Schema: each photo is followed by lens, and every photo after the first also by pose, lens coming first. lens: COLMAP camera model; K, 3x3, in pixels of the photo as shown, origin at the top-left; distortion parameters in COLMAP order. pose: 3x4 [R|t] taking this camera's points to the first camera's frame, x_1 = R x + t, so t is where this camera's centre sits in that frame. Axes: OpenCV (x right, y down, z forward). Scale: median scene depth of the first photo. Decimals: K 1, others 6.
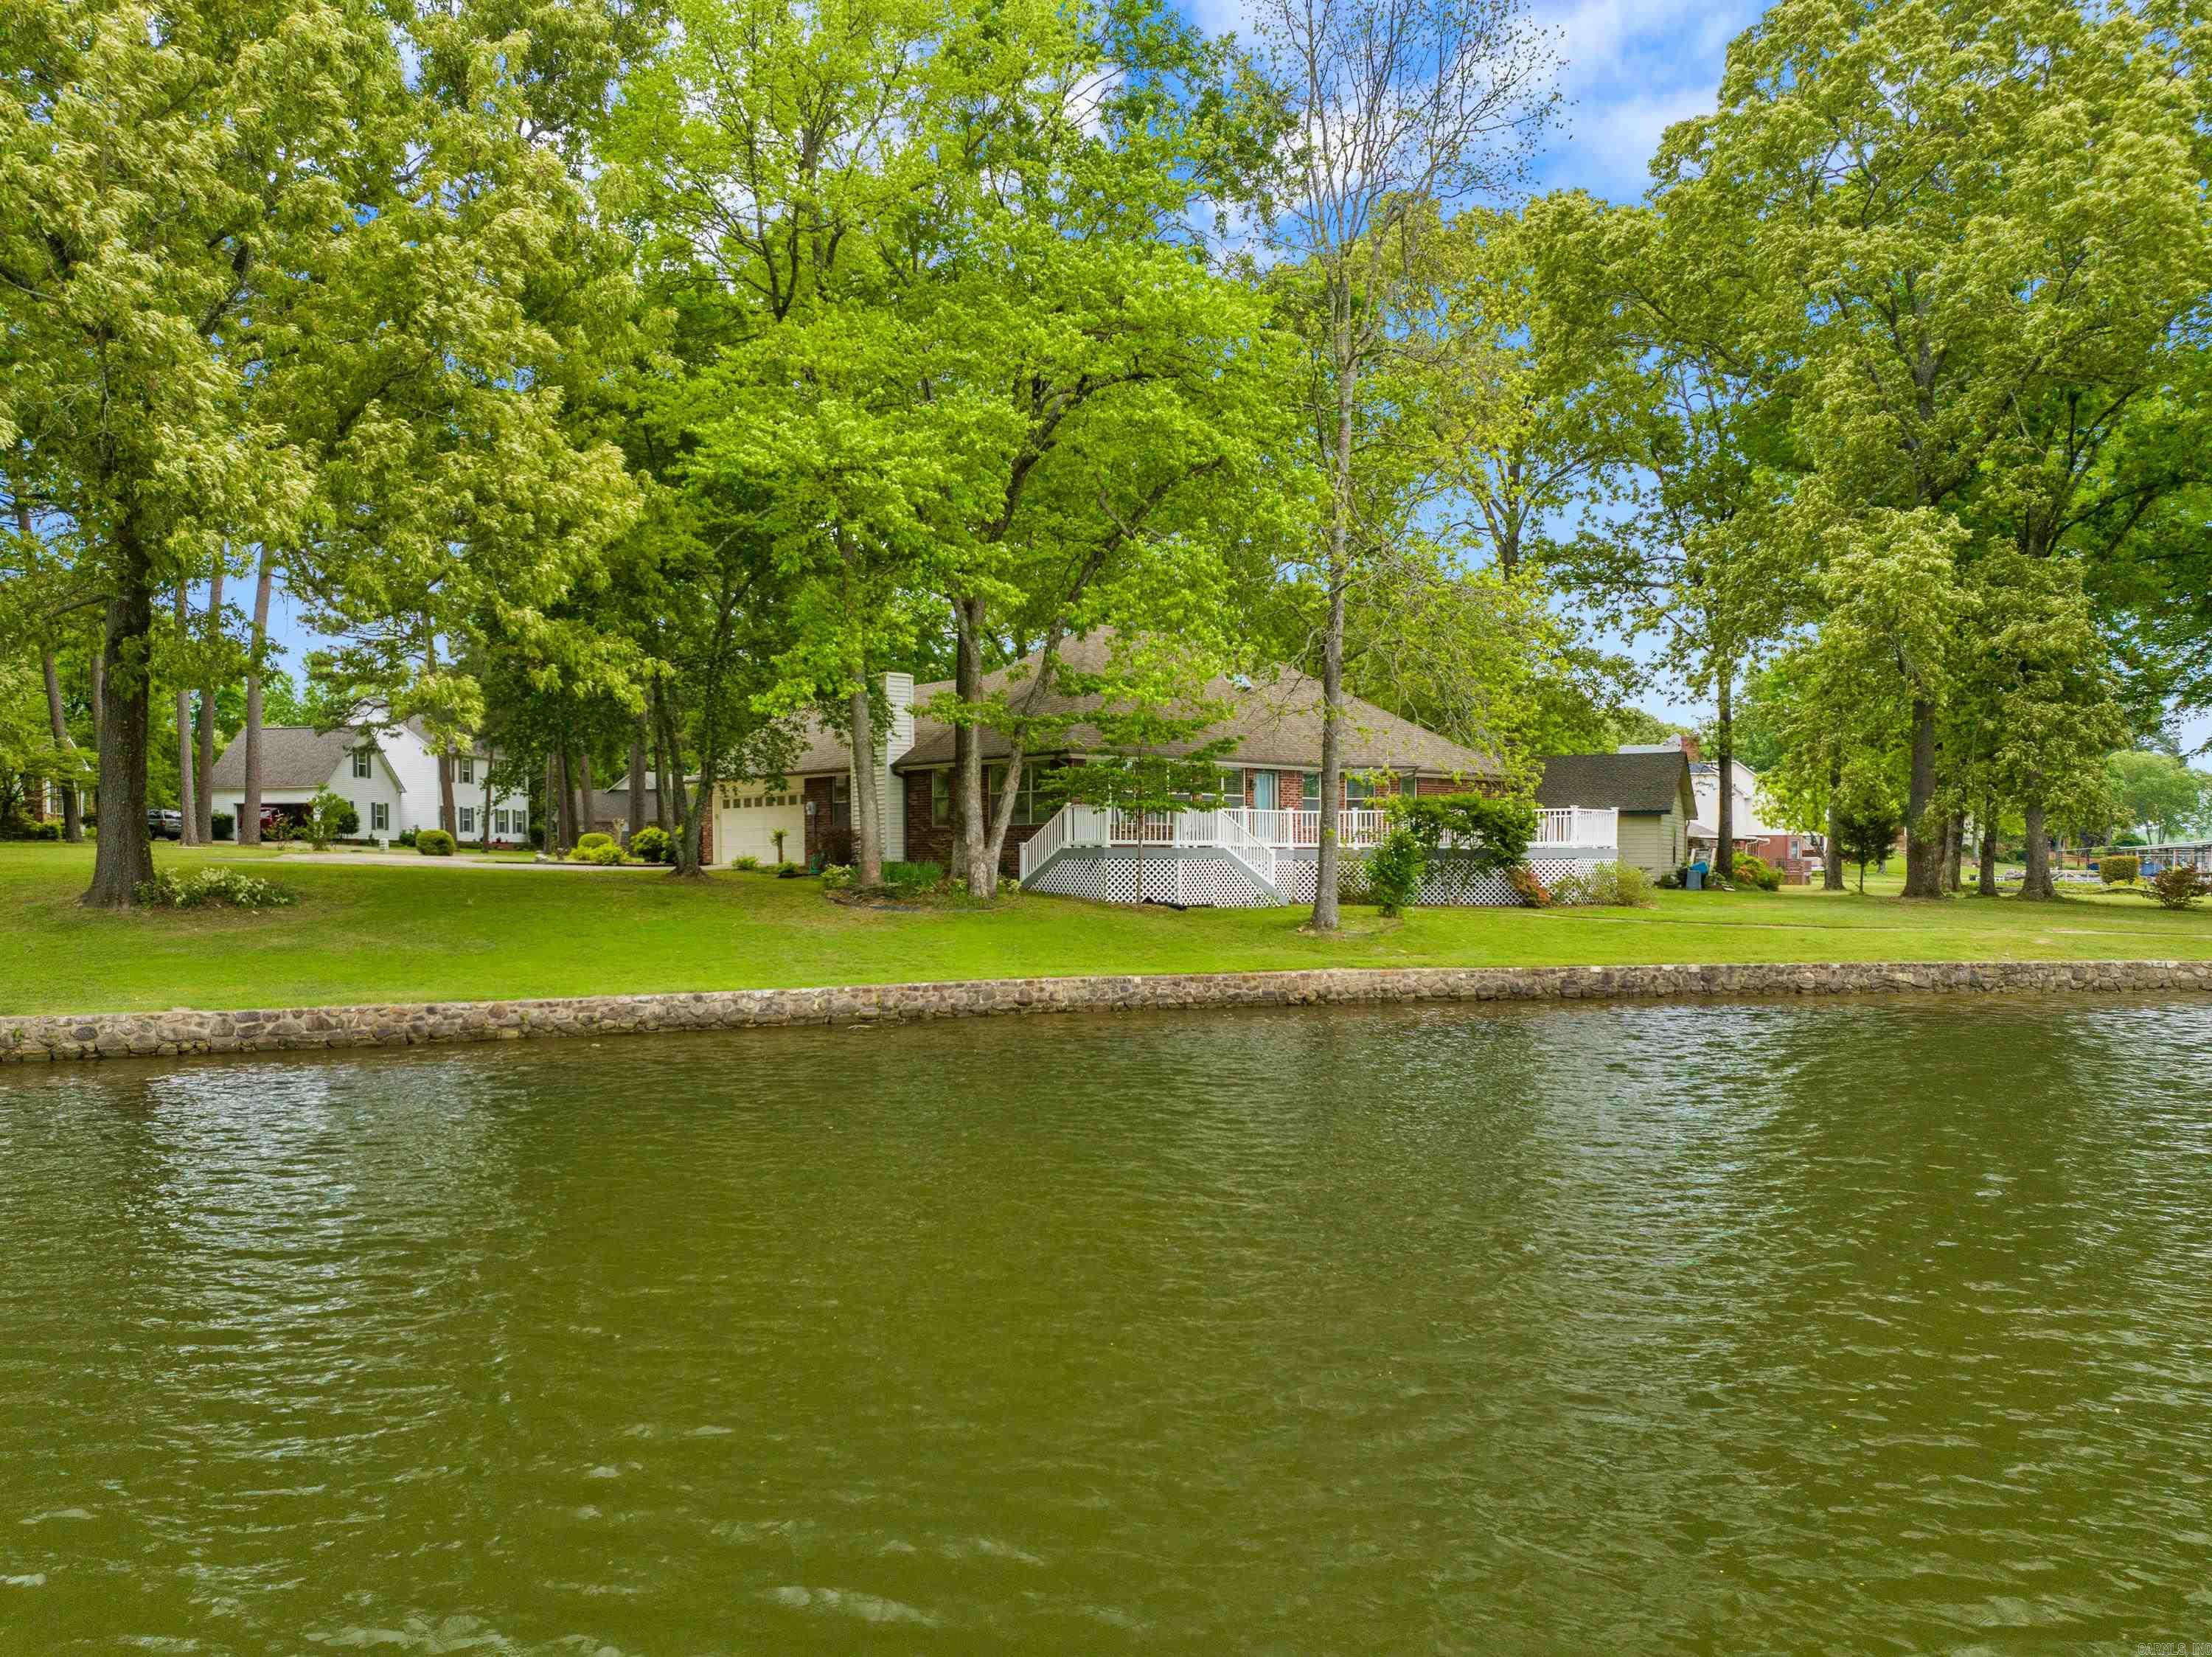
lens RADIAL K [[1642.5, 0, 1106.0], [0, 1642.5, 828.5], [0, 0, 1]] dist [0.003877, -0.000342]
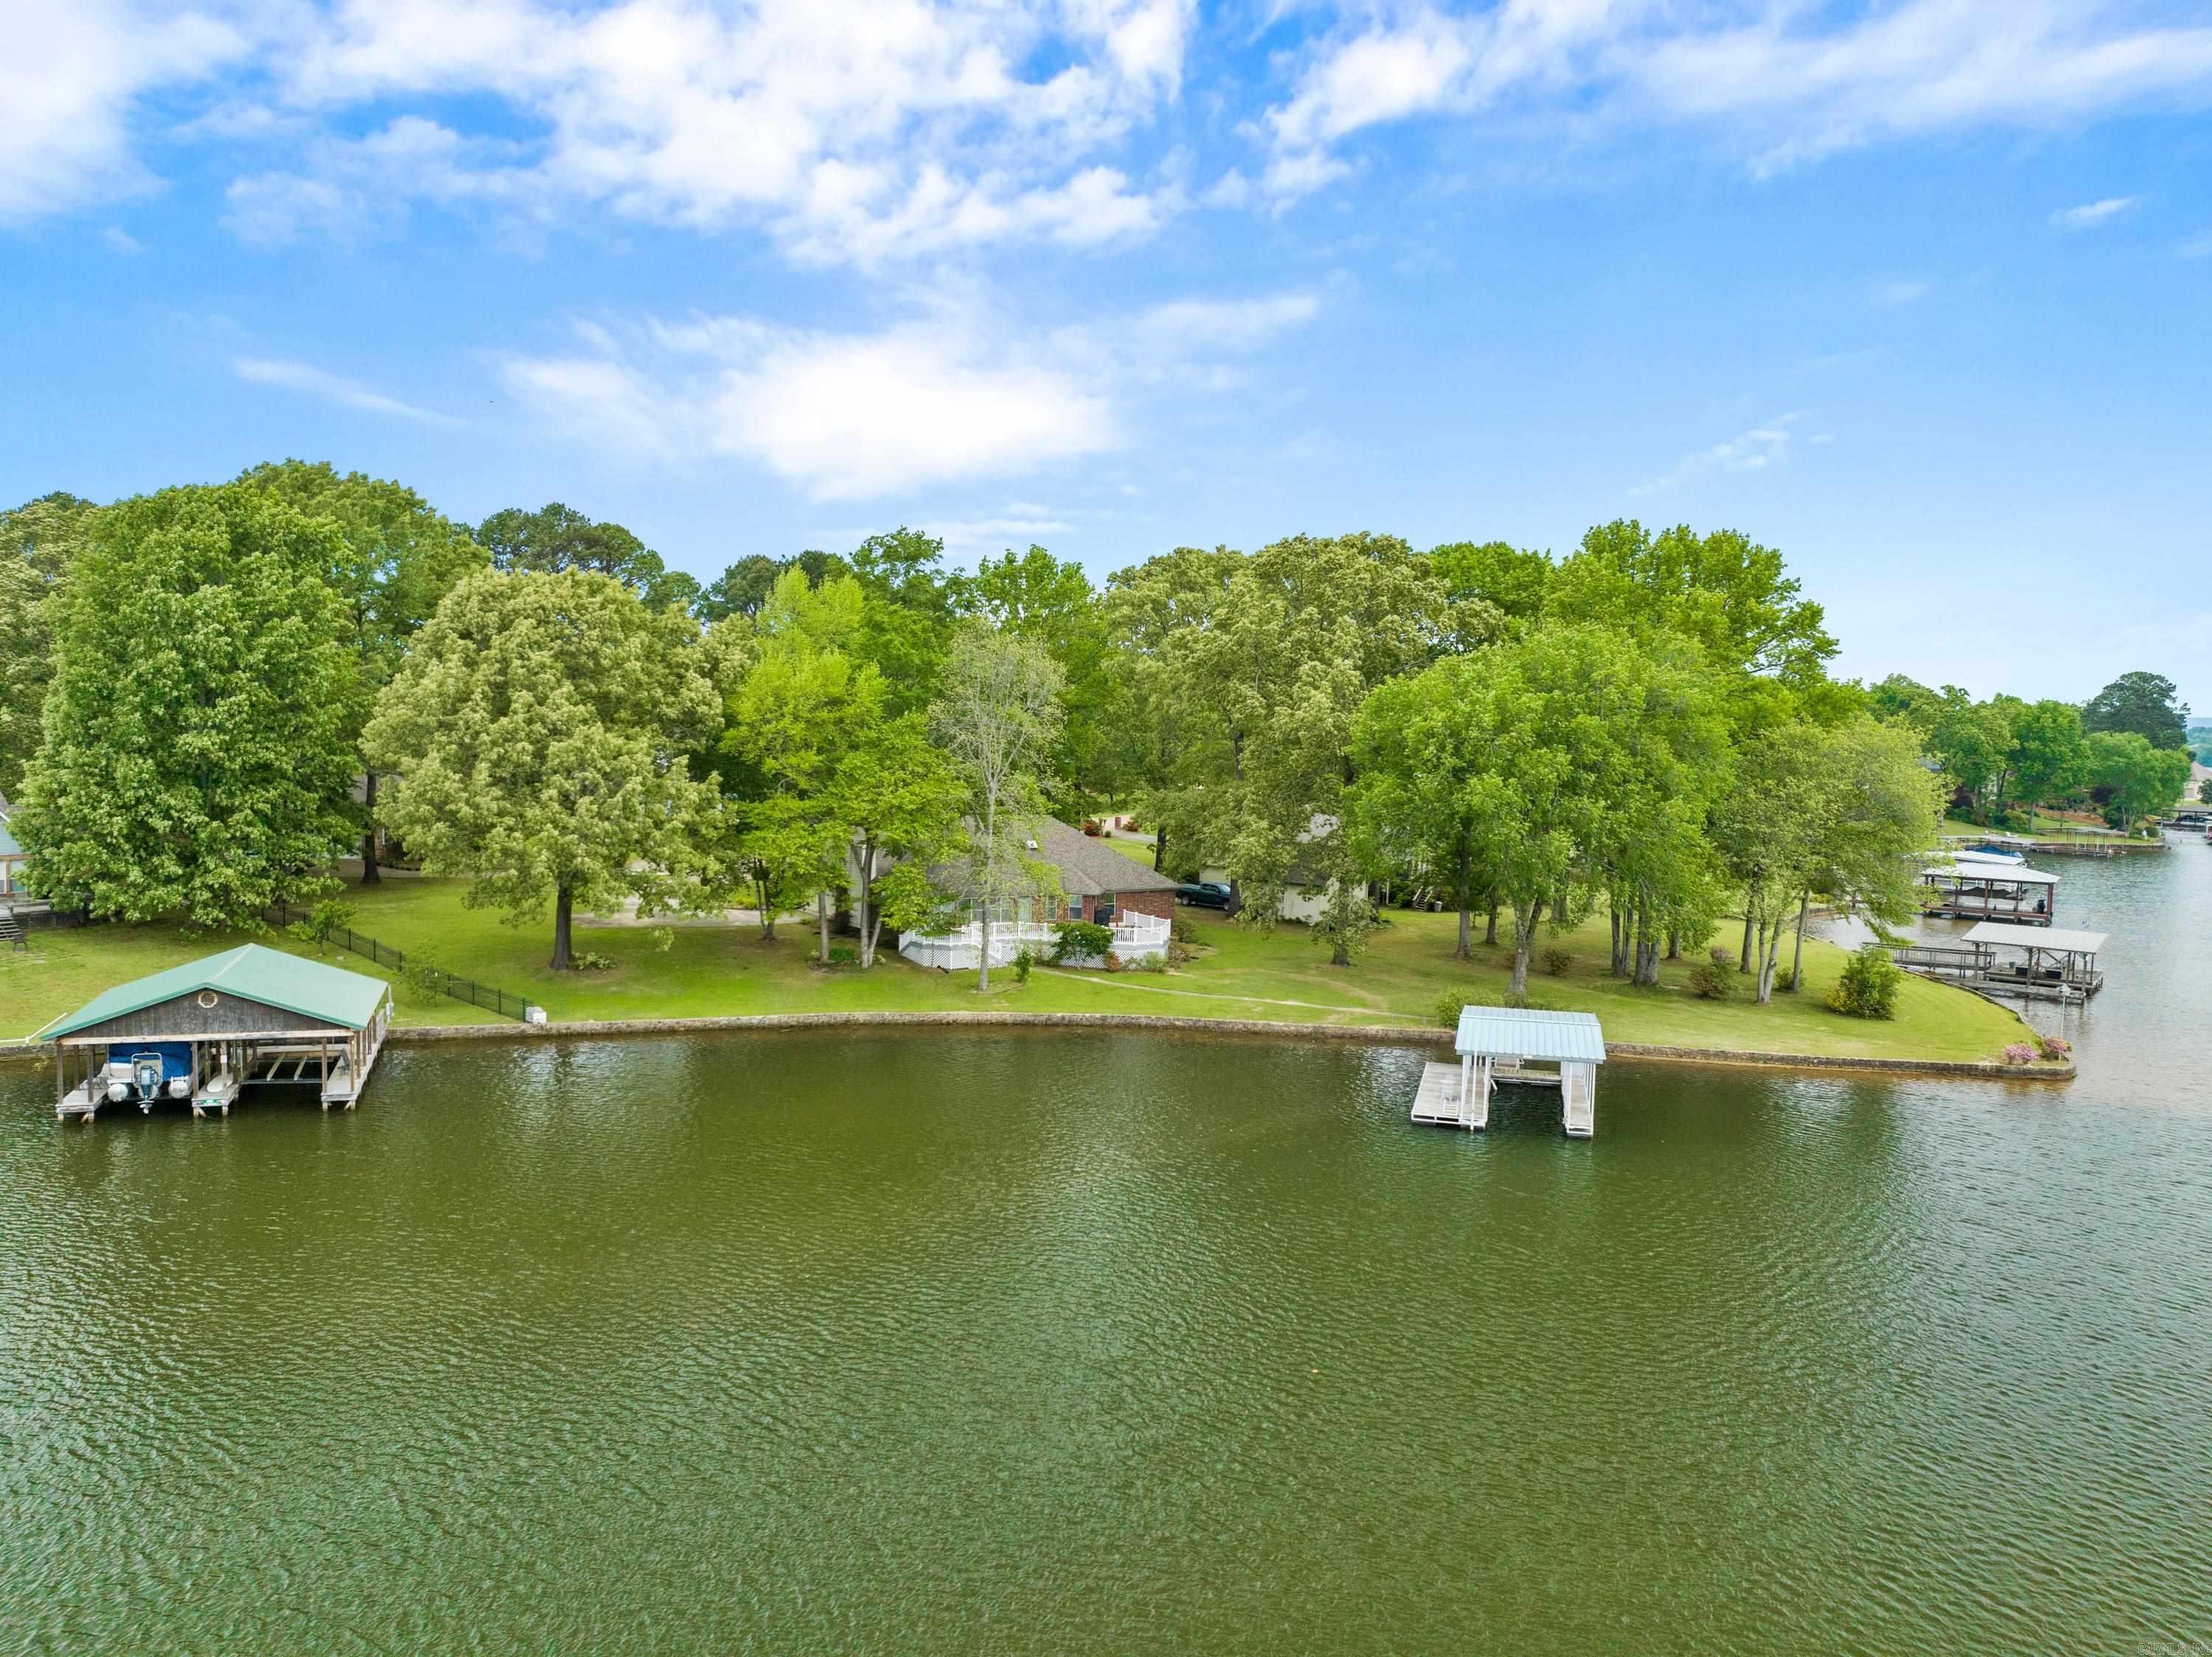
lens RADIAL K [[1549.7, 0, 1106.0], [0, 1549.7, 828.5], [0, 0, 1]] dist [-0.031215, 0.003171]
pose [[0.987947, 0.040820, -0.149312, 0.661680], [-0.027657, 0.995630, 0.089197, -0.408890], [0.152301, -0.083992, 0.984759, -1.361685]]
